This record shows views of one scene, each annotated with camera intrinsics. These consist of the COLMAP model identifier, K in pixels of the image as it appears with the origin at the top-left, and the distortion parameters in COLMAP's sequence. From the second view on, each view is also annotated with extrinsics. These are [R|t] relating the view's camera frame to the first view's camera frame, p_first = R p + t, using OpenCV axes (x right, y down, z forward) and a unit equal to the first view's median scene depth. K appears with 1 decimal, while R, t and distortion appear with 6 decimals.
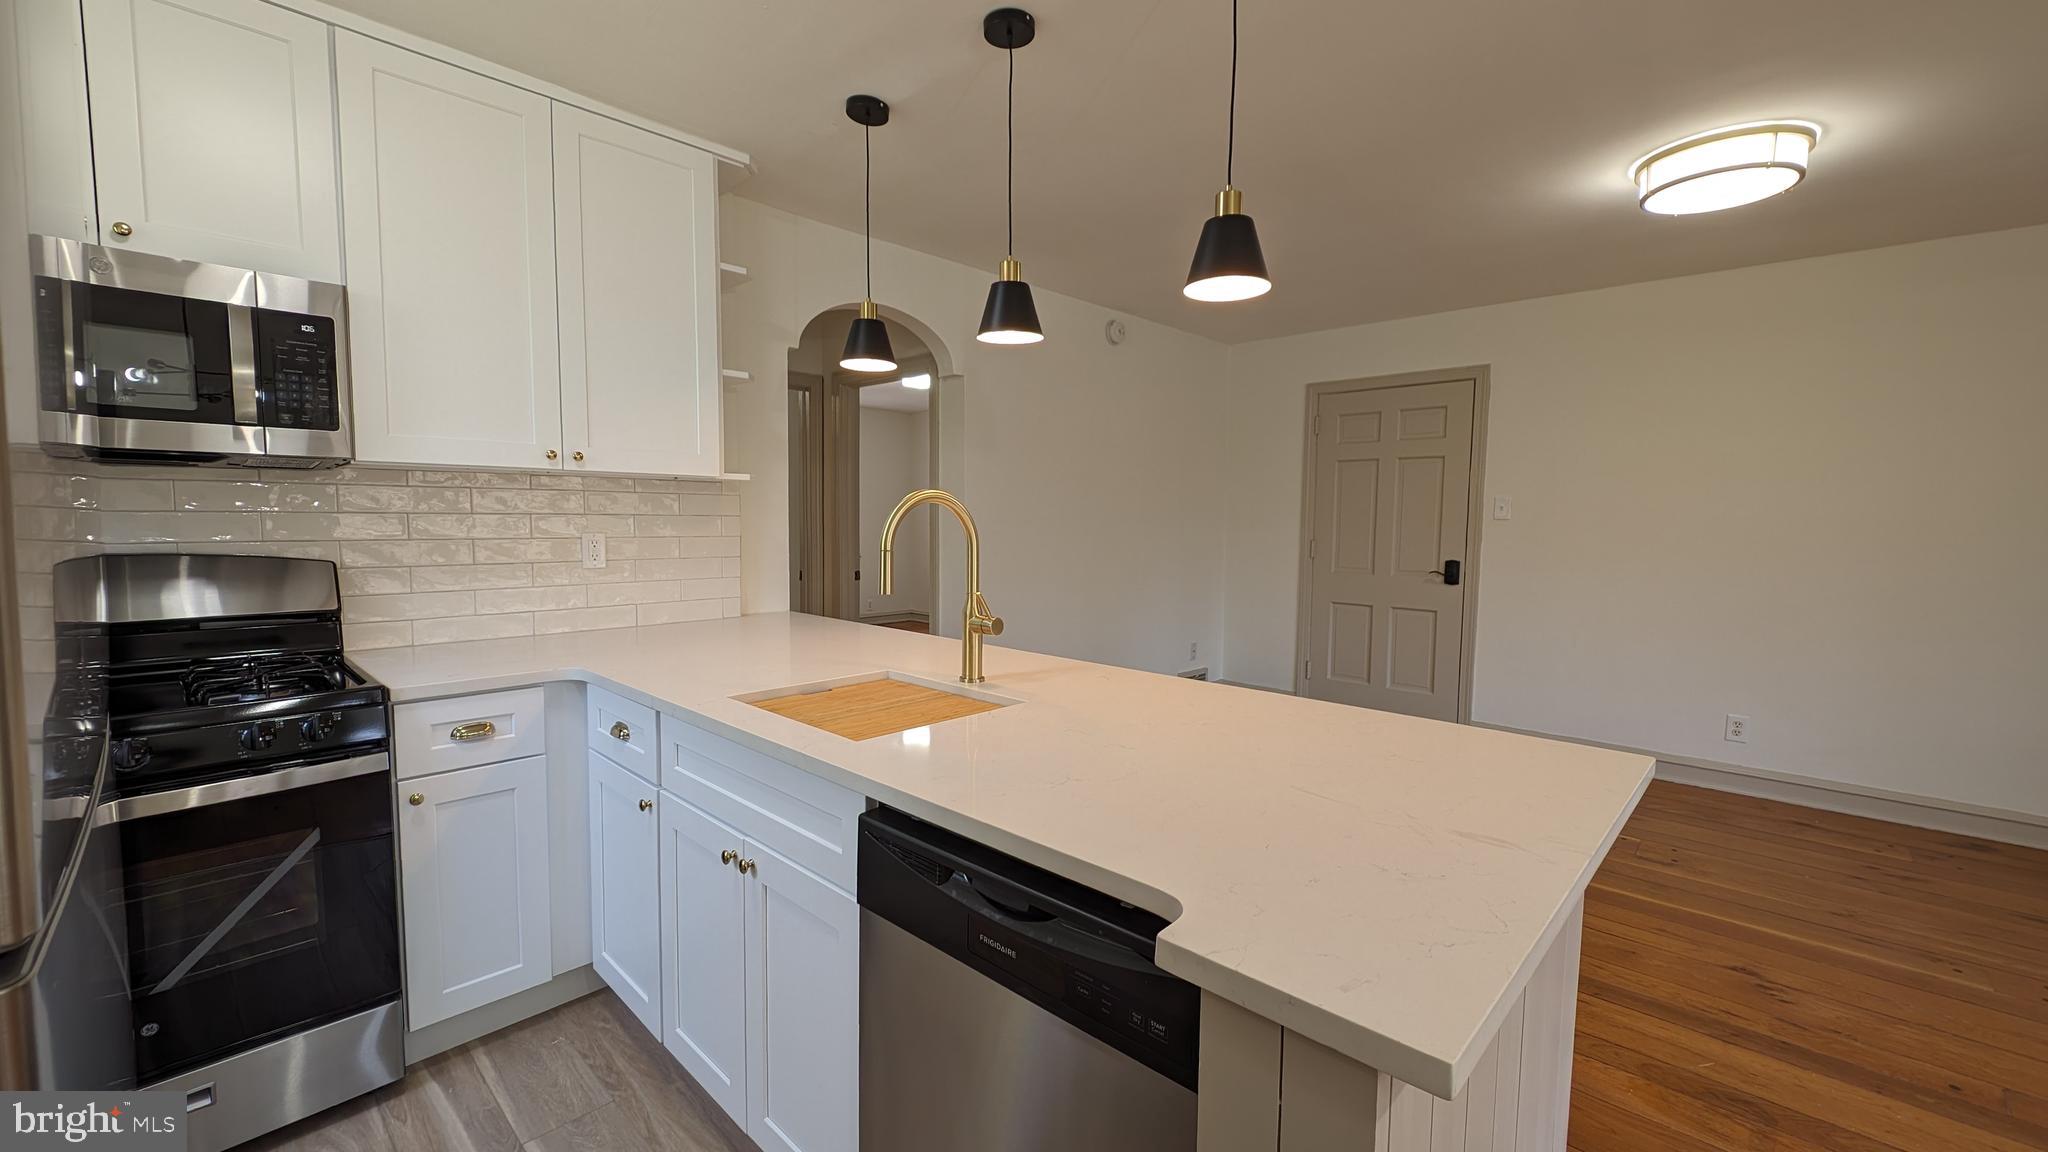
lens RADIAL K [[817.0, 0, 1032.4], [0, 817.0, 577.7], [0, 0, 1]] dist [0.019198, -0.011435]
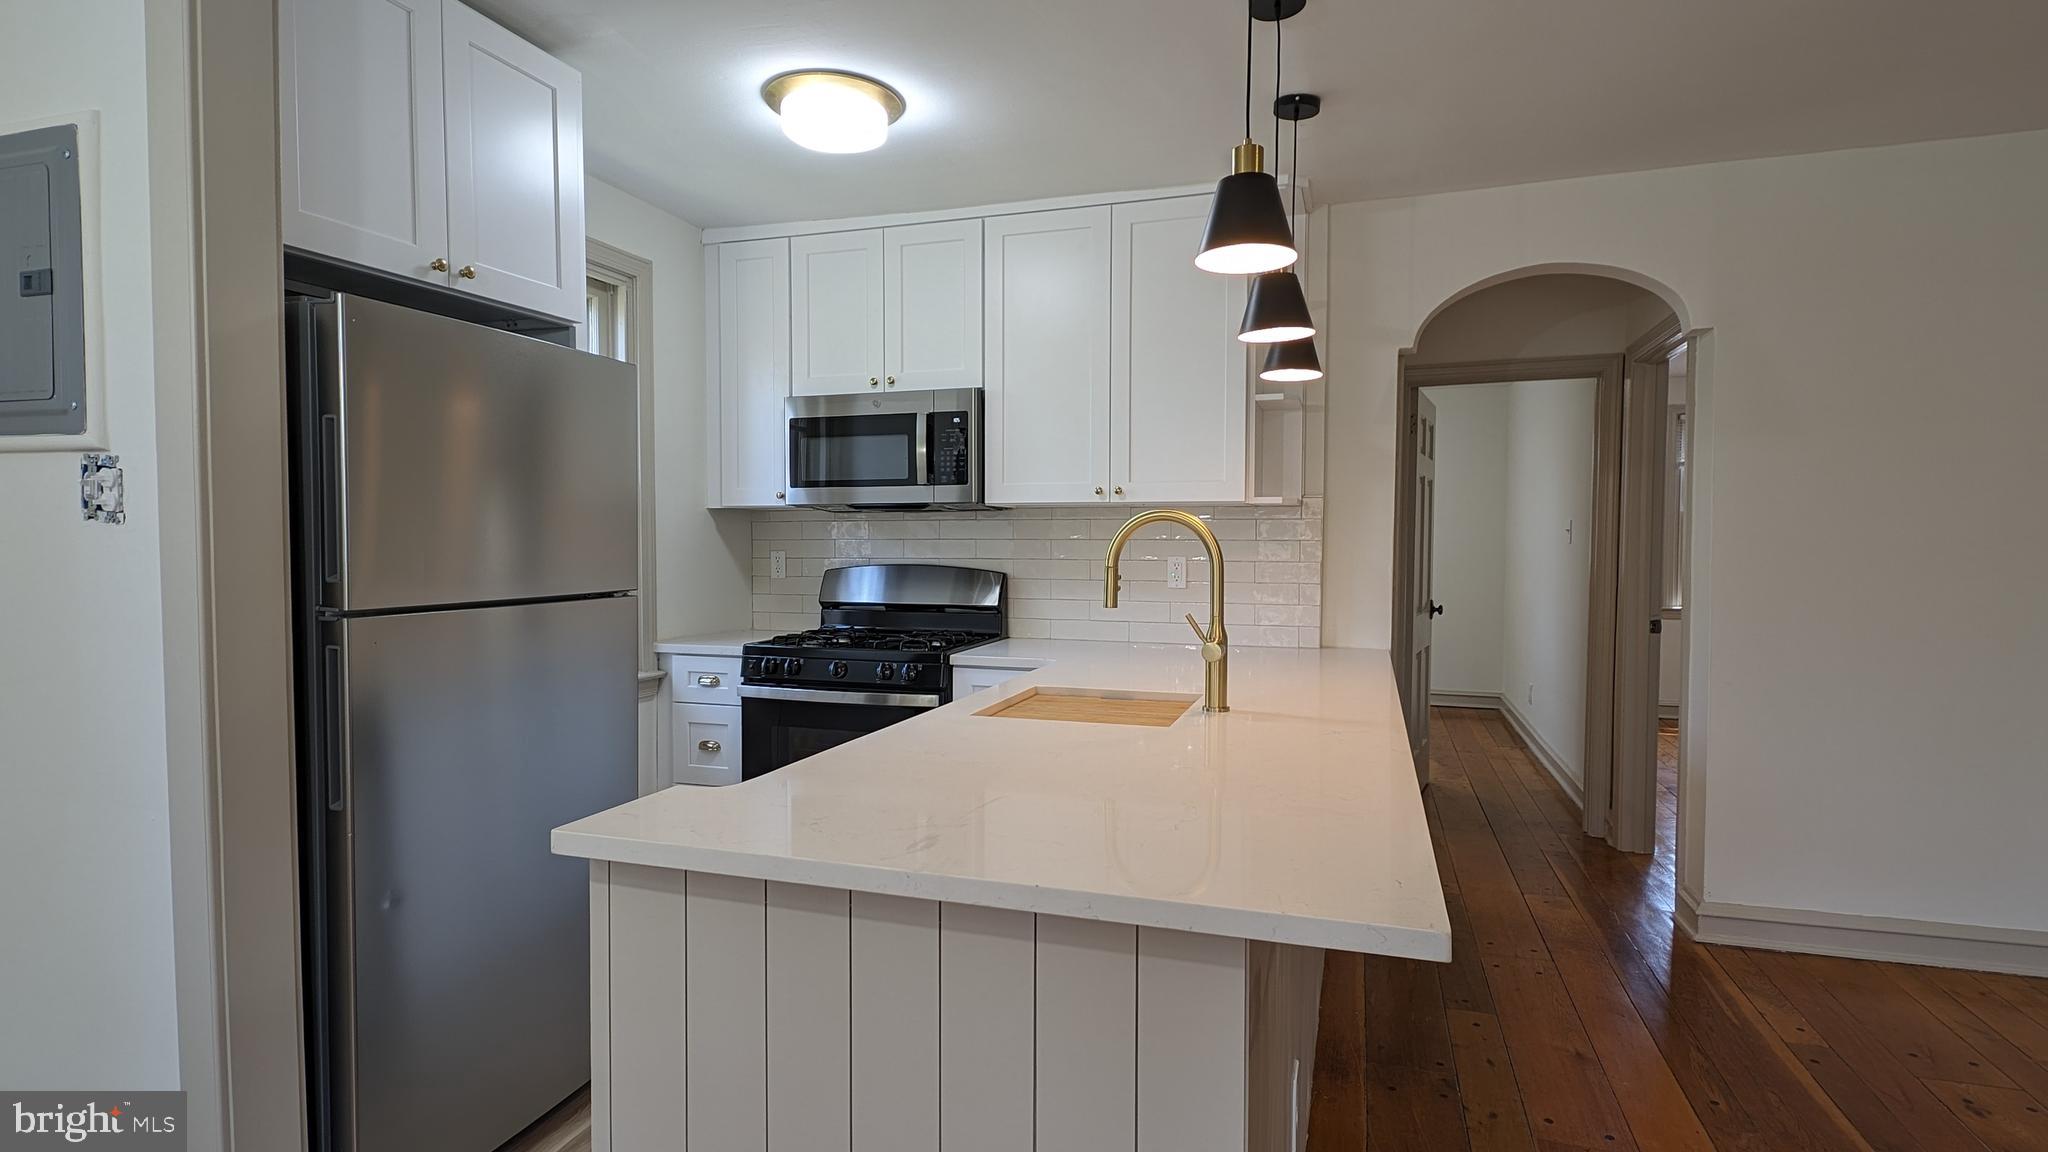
lens RADIAL K [[1025.4, 0, 1022.3], [0, 1025.4, 582.2], [0, 0, 1]] dist [0.026599, -0.020287]
pose [[0.416982, 0.028429, -0.908470, 0.713787], [-0.069105, 0.997609, -0.000500, -0.004692], [0.906284, 0.062988, 0.417950, 0.246752]]
